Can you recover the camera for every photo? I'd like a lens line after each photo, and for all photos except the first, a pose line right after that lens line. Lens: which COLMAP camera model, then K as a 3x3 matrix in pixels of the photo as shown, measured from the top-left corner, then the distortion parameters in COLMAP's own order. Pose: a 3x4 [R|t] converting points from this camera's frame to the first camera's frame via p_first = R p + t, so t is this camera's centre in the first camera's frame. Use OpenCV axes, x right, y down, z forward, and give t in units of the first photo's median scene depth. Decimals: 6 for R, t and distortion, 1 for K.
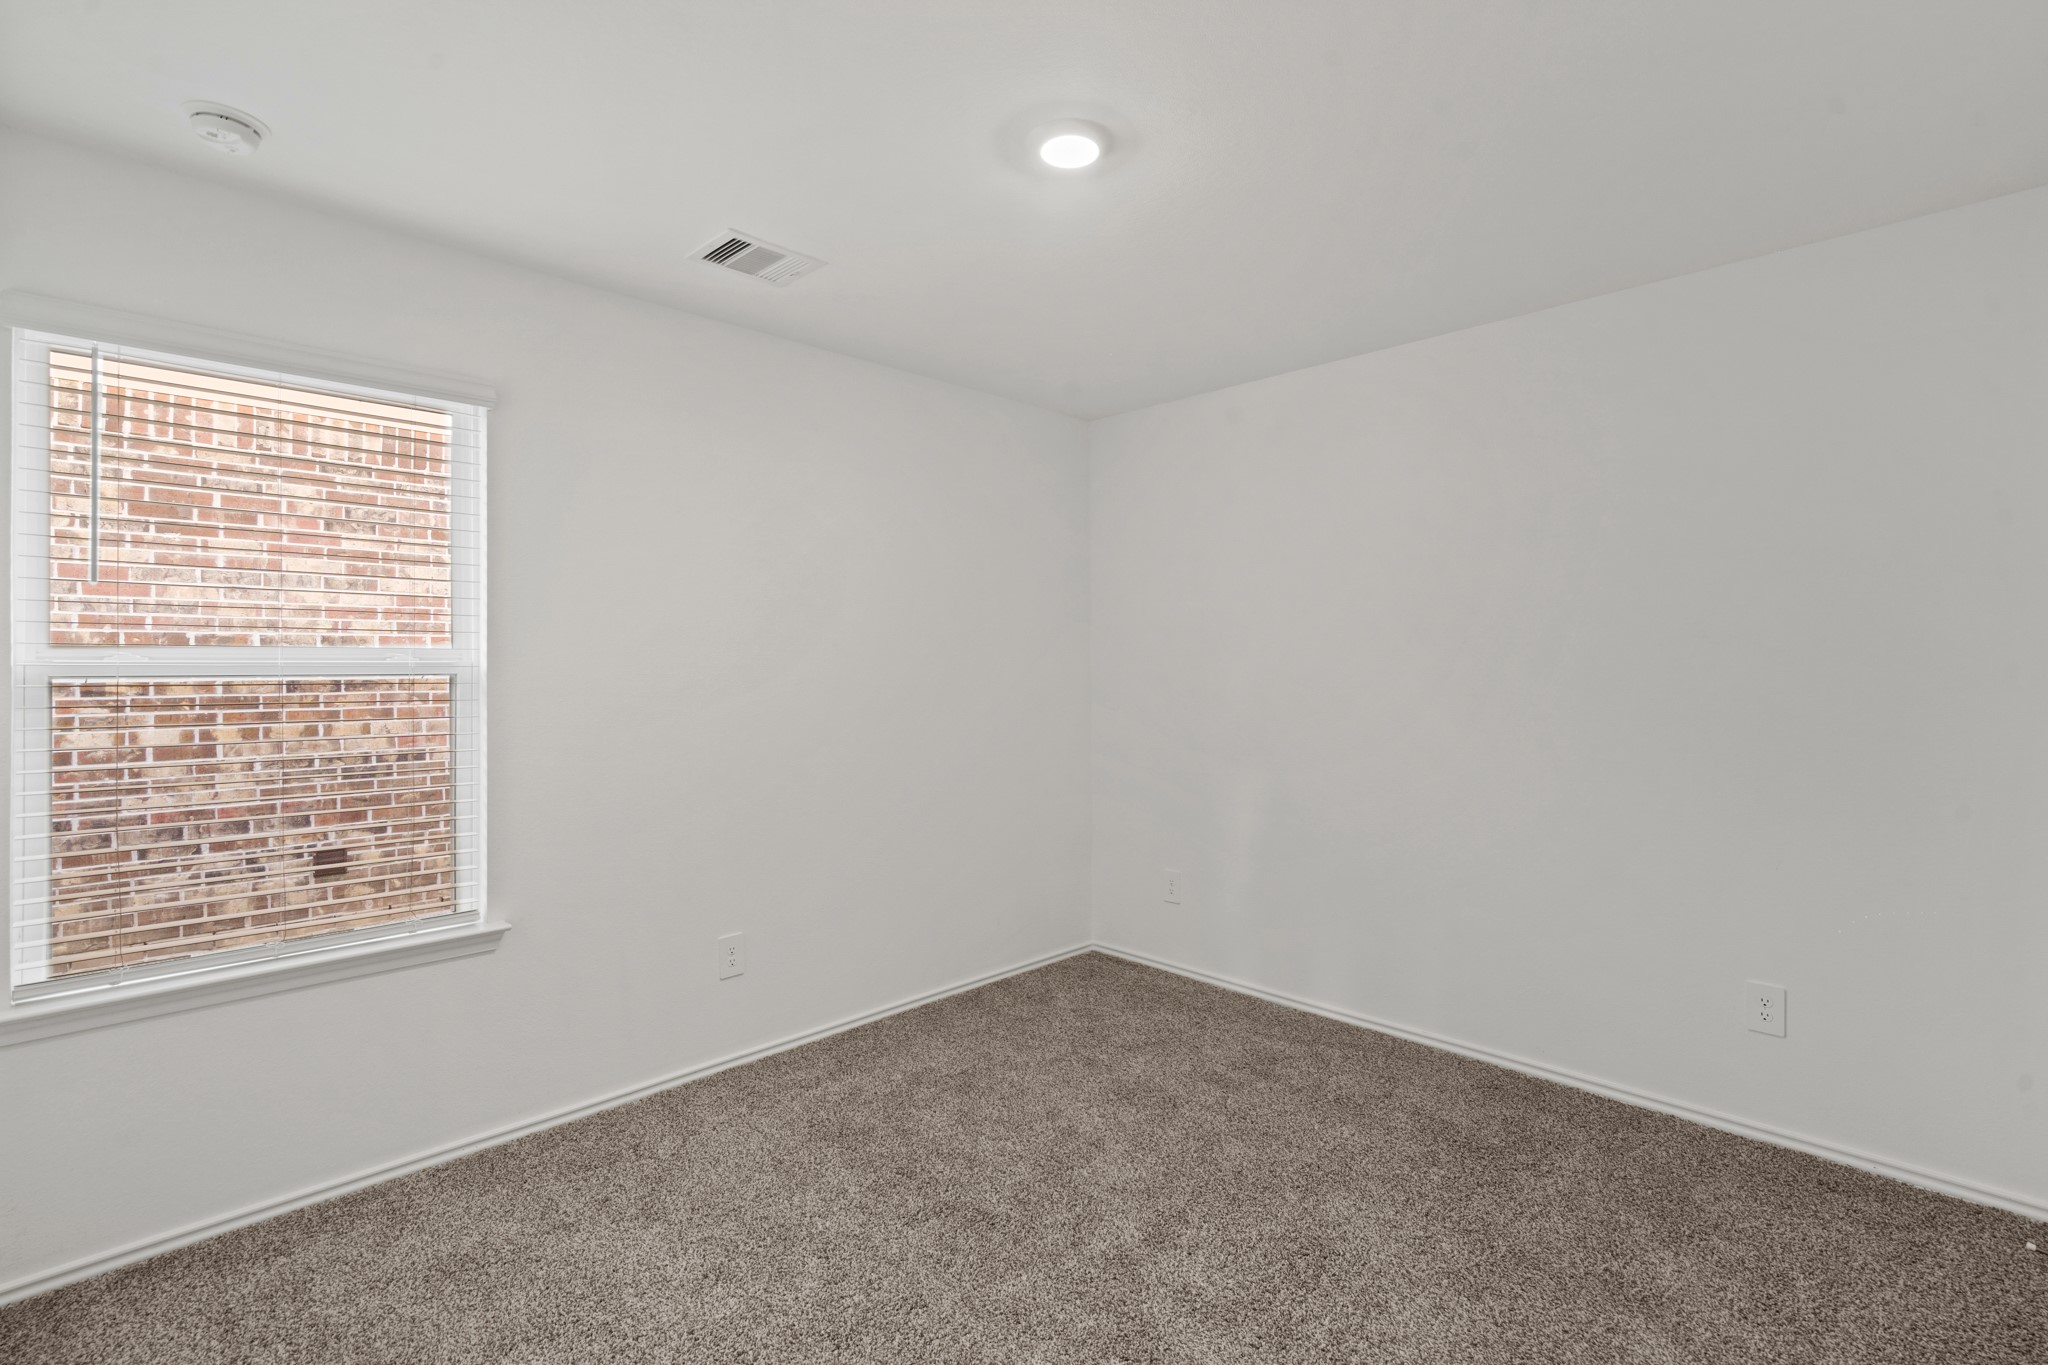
lens RADIAL K [[929.8, 0, 1026.6], [0, 929.8, 669.3], [0, 0, 1]] dist [0.001185, 0.001073]
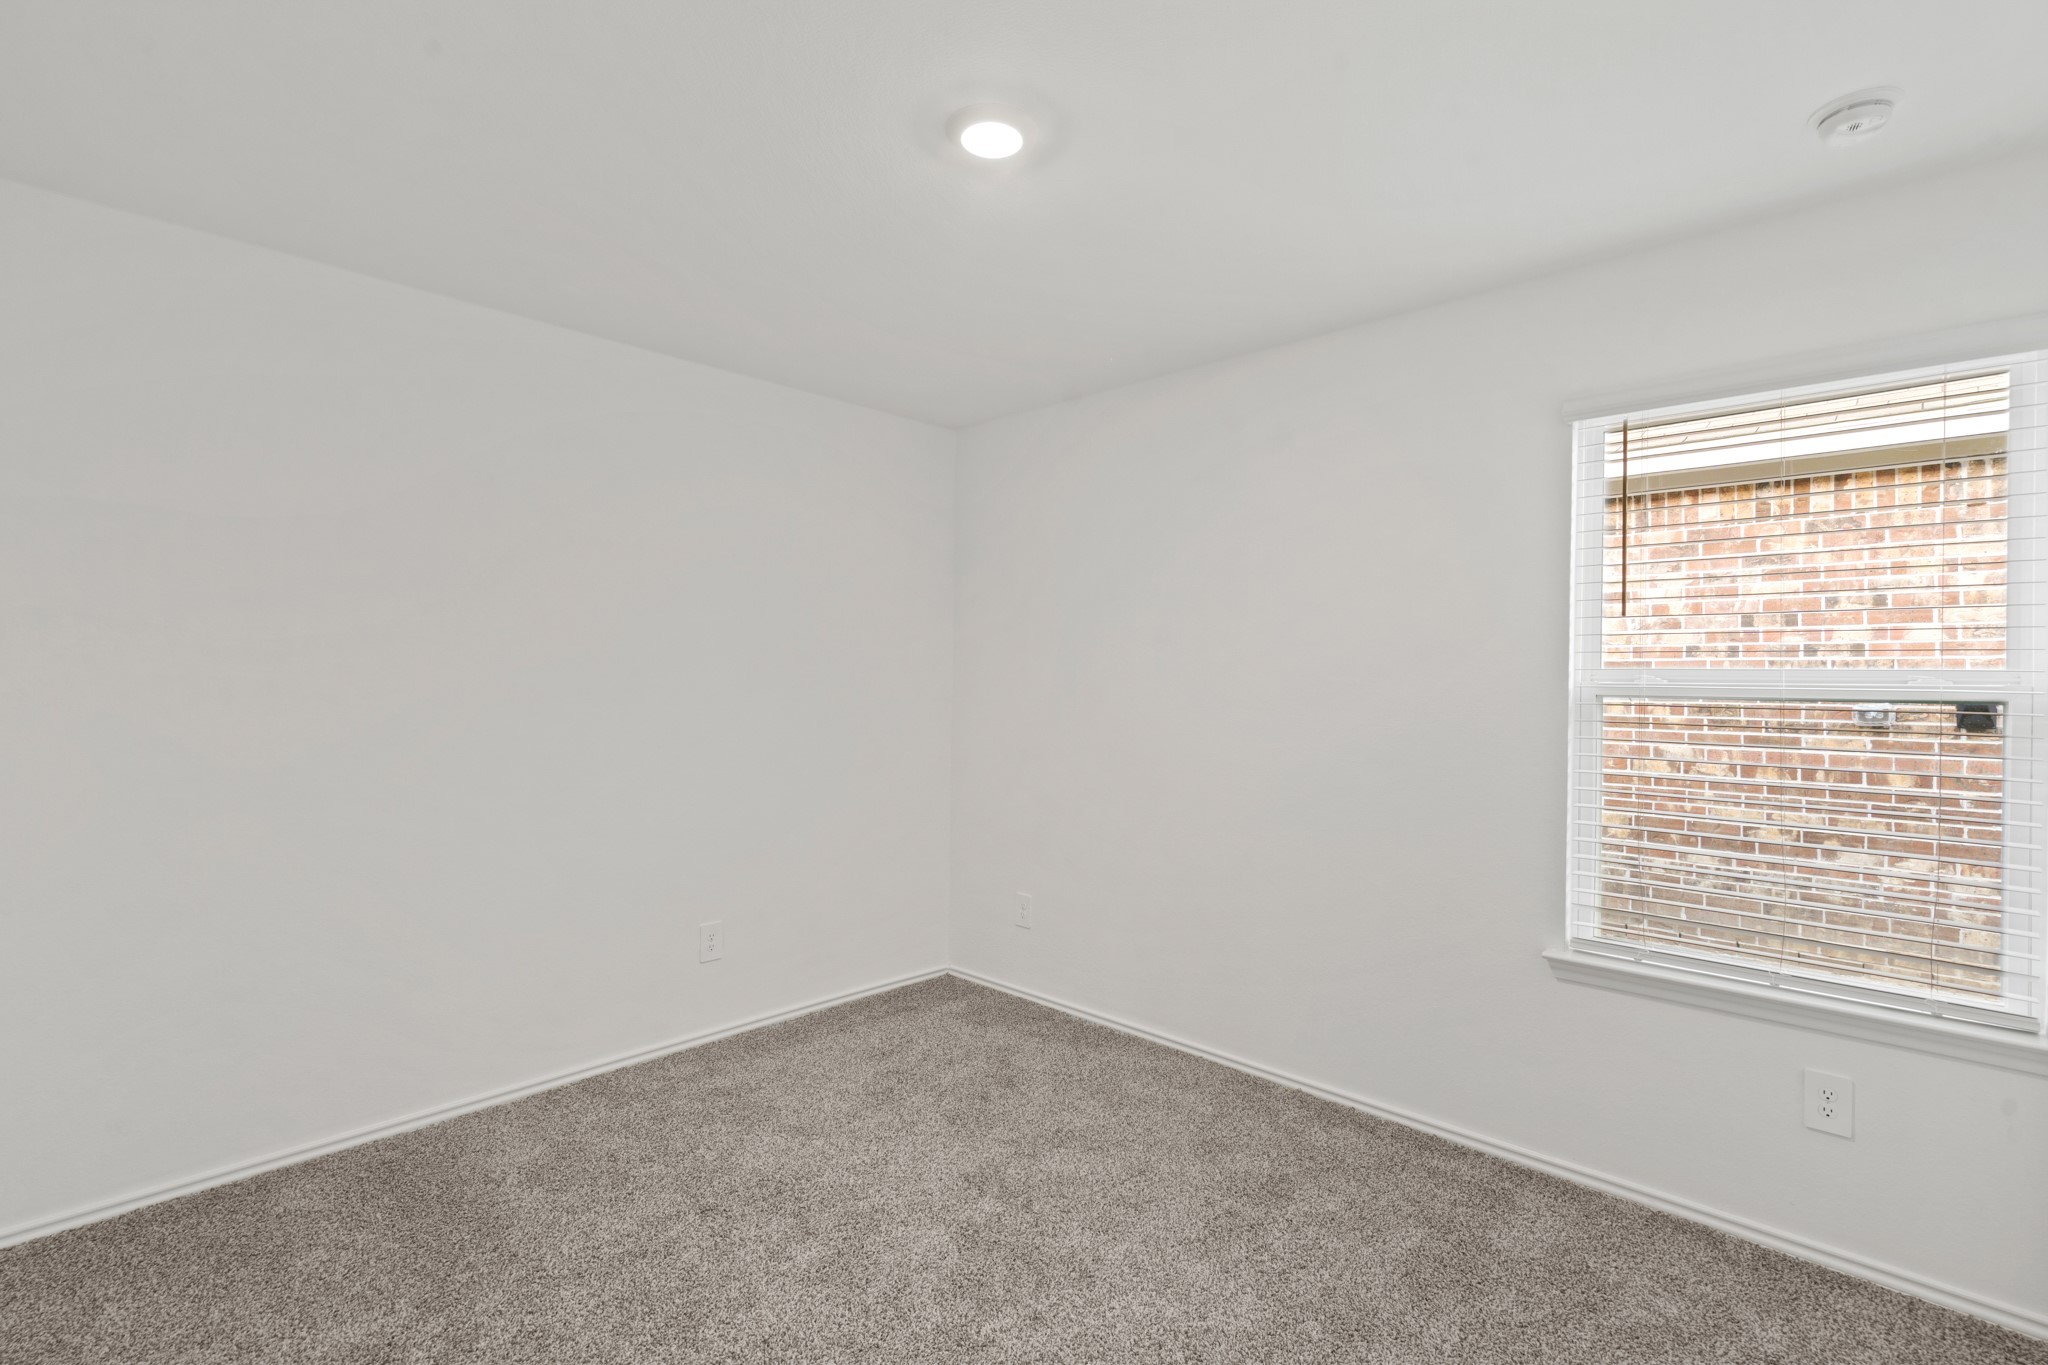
lens RADIAL K [[929.8, 0, 1020.2], [0, 929.8, 686.1], [0, 0, 1]] dist [0.001185, 0.001073]
pose [[0.024861, 0.002693, -0.999687, 0.153793], [-0.014832, 0.999887, 0.002324, 0.001710], [0.999581, 0.014770, 0.024898, 0.160224]]
